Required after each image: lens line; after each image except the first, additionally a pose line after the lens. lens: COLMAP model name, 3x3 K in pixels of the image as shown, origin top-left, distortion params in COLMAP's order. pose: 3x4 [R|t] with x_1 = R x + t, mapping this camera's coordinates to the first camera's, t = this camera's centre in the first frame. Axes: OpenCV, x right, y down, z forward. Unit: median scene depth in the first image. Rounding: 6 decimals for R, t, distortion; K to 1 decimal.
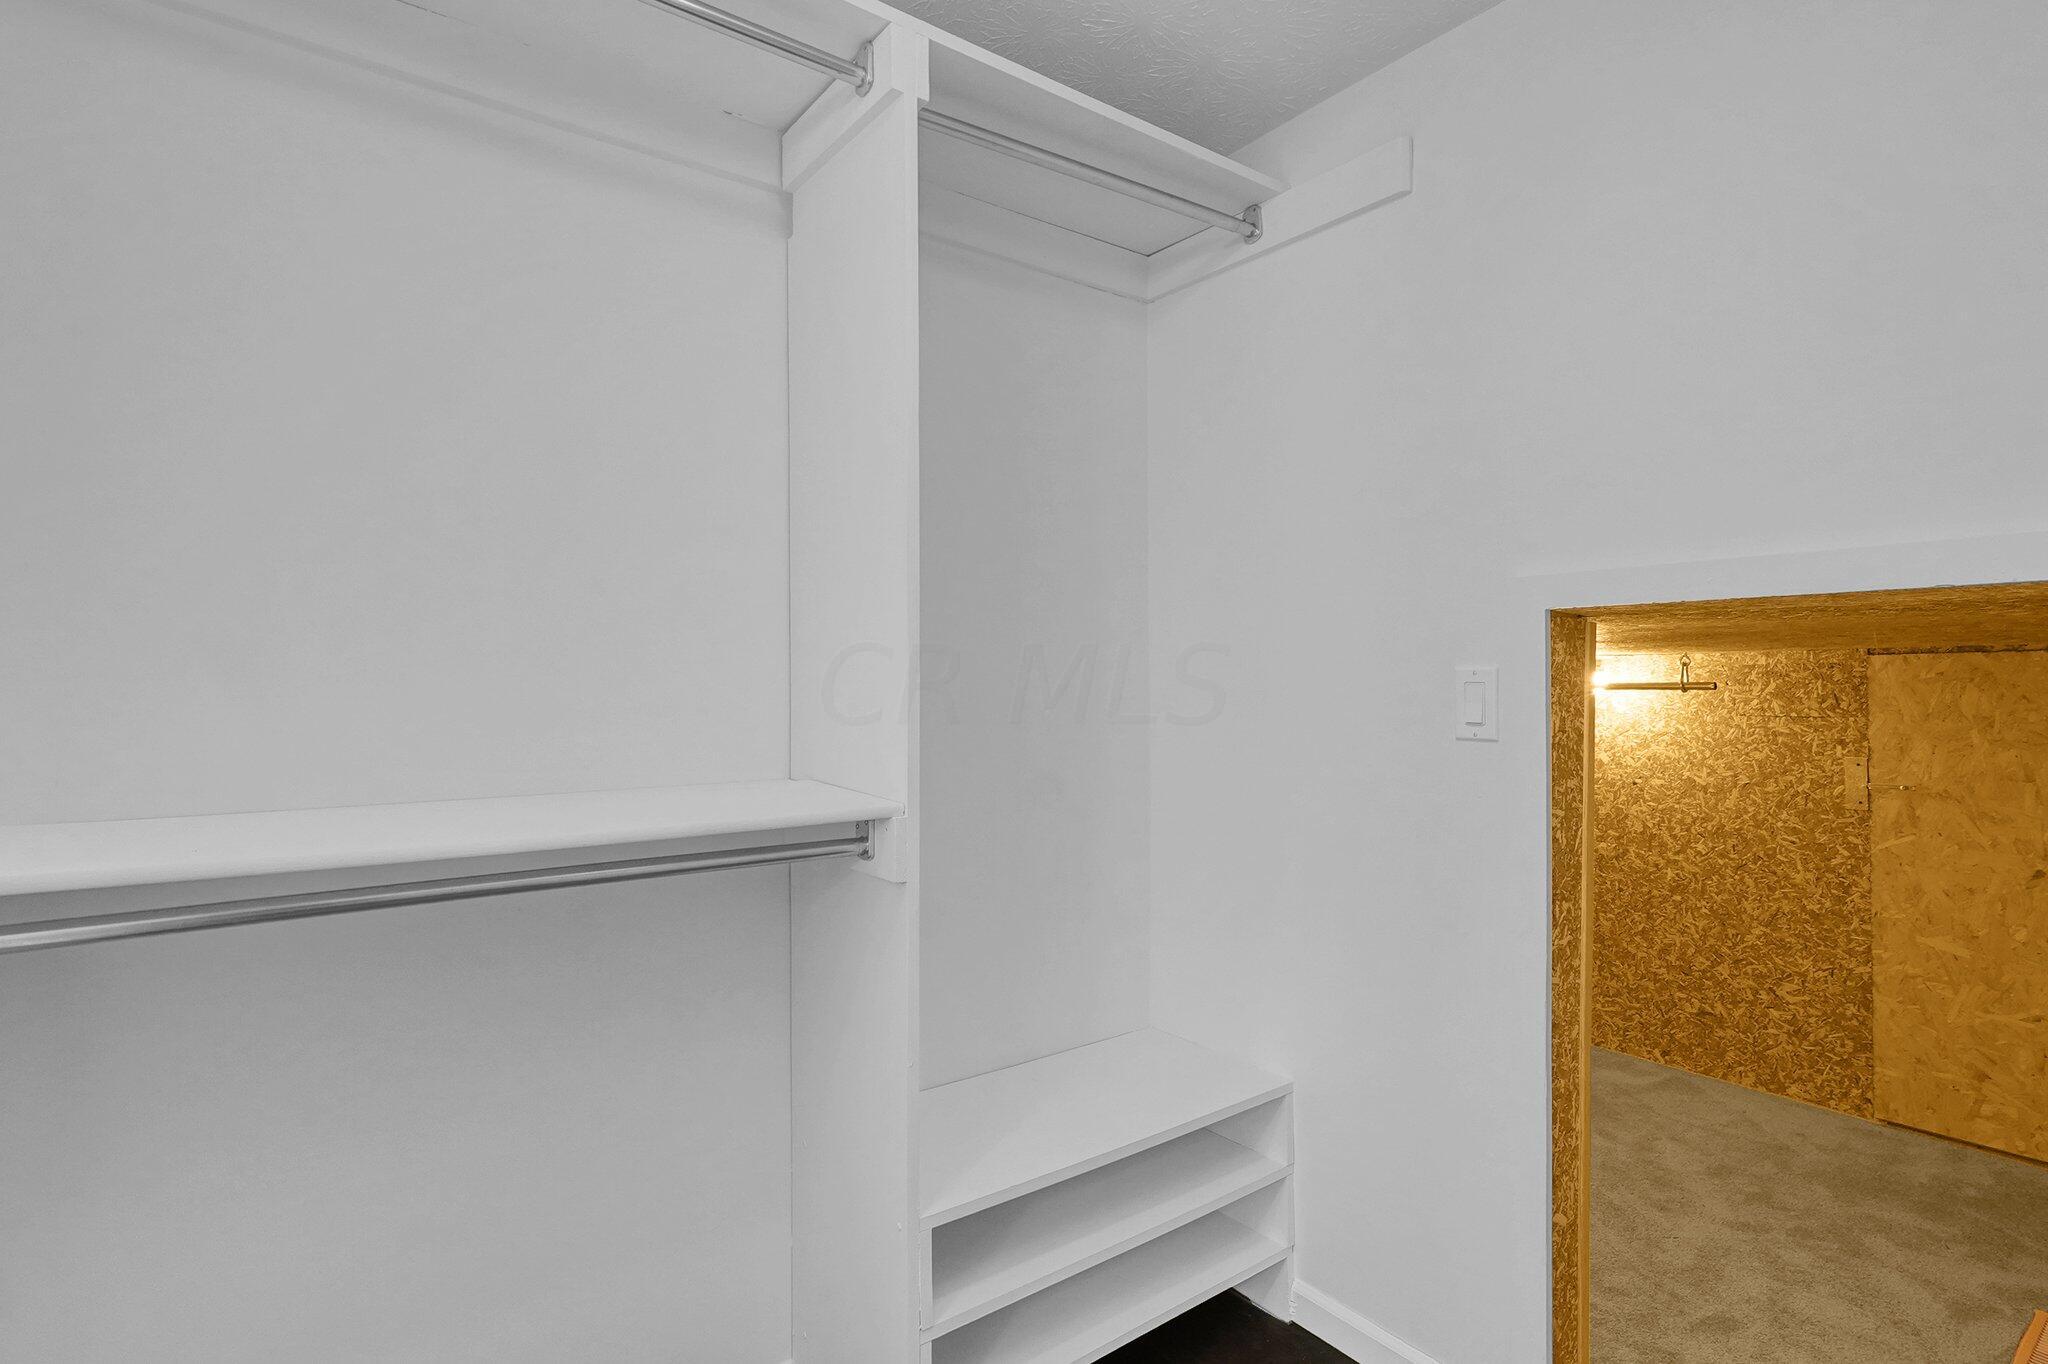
lens RADIAL K [[985.0, 0, 1032.4], [0, 985.0, 685.5], [0, 0, 1]] dist [-0.010297, 0.005870]
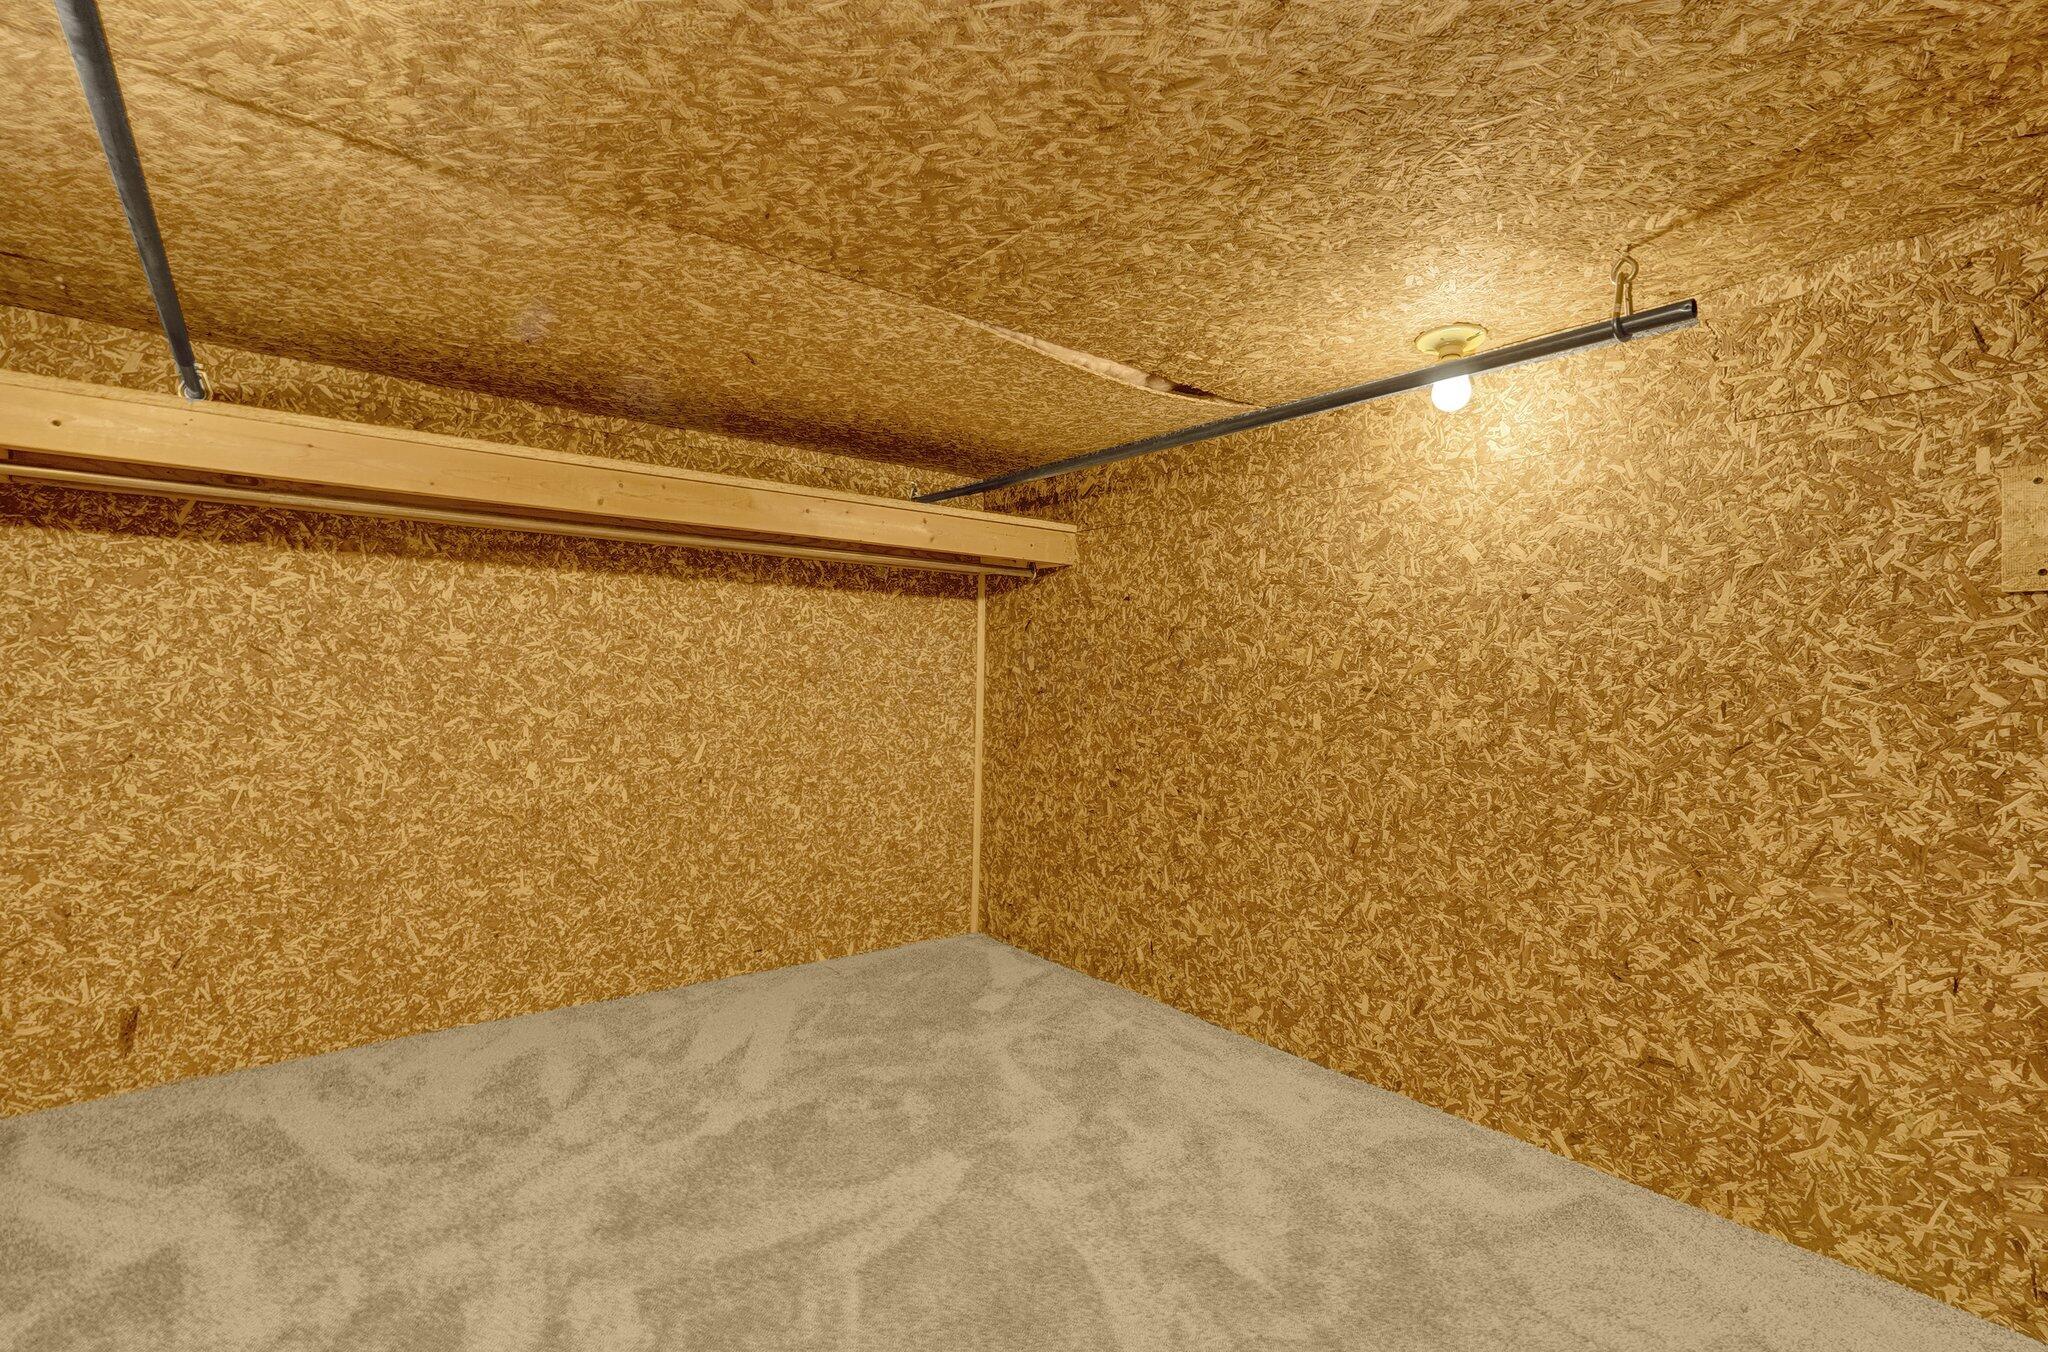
lens RADIAL K [[985.0, 0, 1011.6], [0, 985.0, 669.6], [0, 0, 1]] dist [-0.010297, 0.005870]
pose [[0.999764, 0.012197, 0.018001, 0.378222], [-0.012378, 0.999874, 0.009947, 0.149672], [-0.017878, -0.010167, 0.999788, 0.555261]]
